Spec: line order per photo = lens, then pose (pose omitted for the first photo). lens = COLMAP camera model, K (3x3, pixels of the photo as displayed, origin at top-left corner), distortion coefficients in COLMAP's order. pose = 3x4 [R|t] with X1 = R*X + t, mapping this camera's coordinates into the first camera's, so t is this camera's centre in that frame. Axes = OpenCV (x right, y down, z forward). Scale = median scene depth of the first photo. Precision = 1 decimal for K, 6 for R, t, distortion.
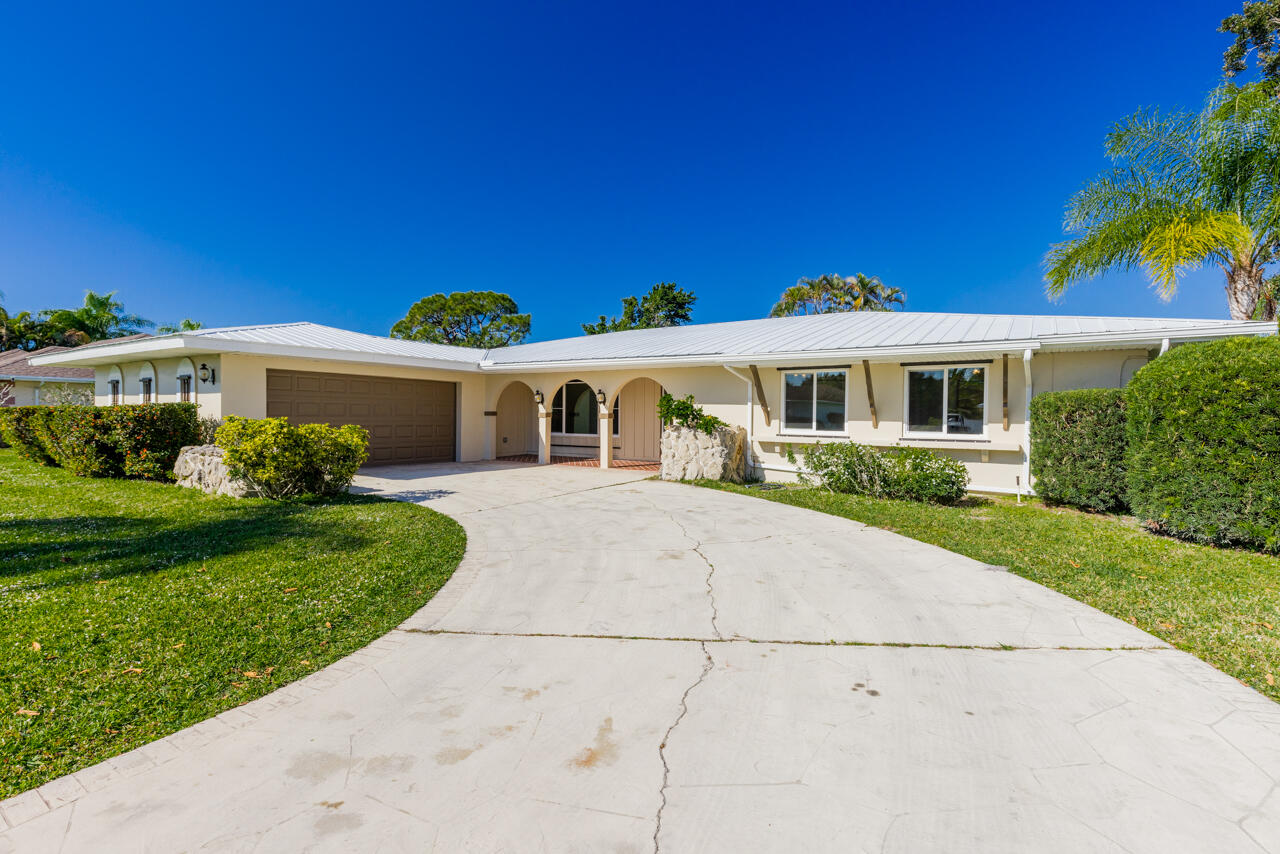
lens RADIAL K [[540.9, 0, 634.3], [0, 540.9, 427.0], [0, 0, 1]] dist [-0.006356, -0.000425]
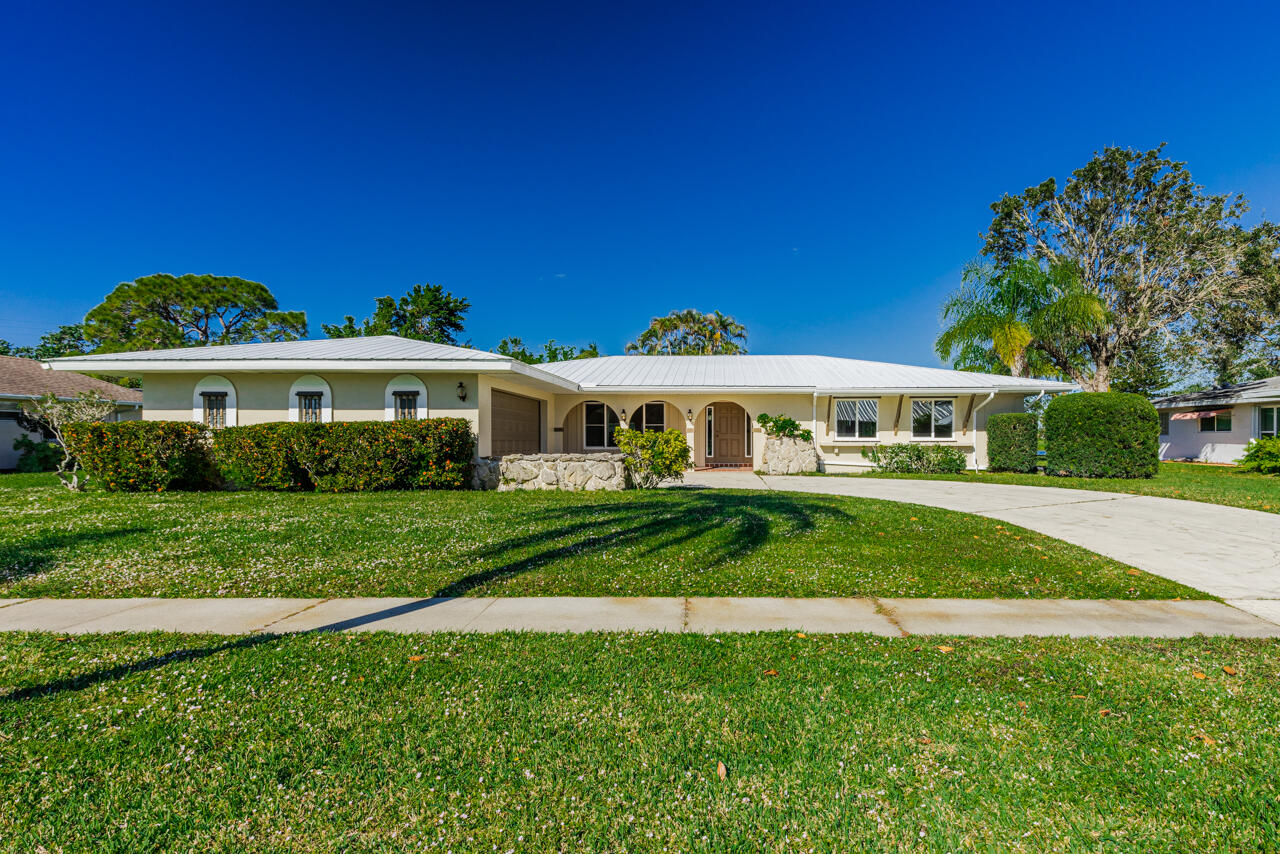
lens RADIAL K [[581.2, 0, 674.2], [0, 581.2, 439.3], [0, 0, 1]] dist [0.001267, -0.000987]
pose [[0.878894, -0.013502, 0.476826, -0.898011], [0.020512, 0.999744, -0.009499, 0.015572], [-0.476576, 0.018129, 0.878946, -0.212532]]
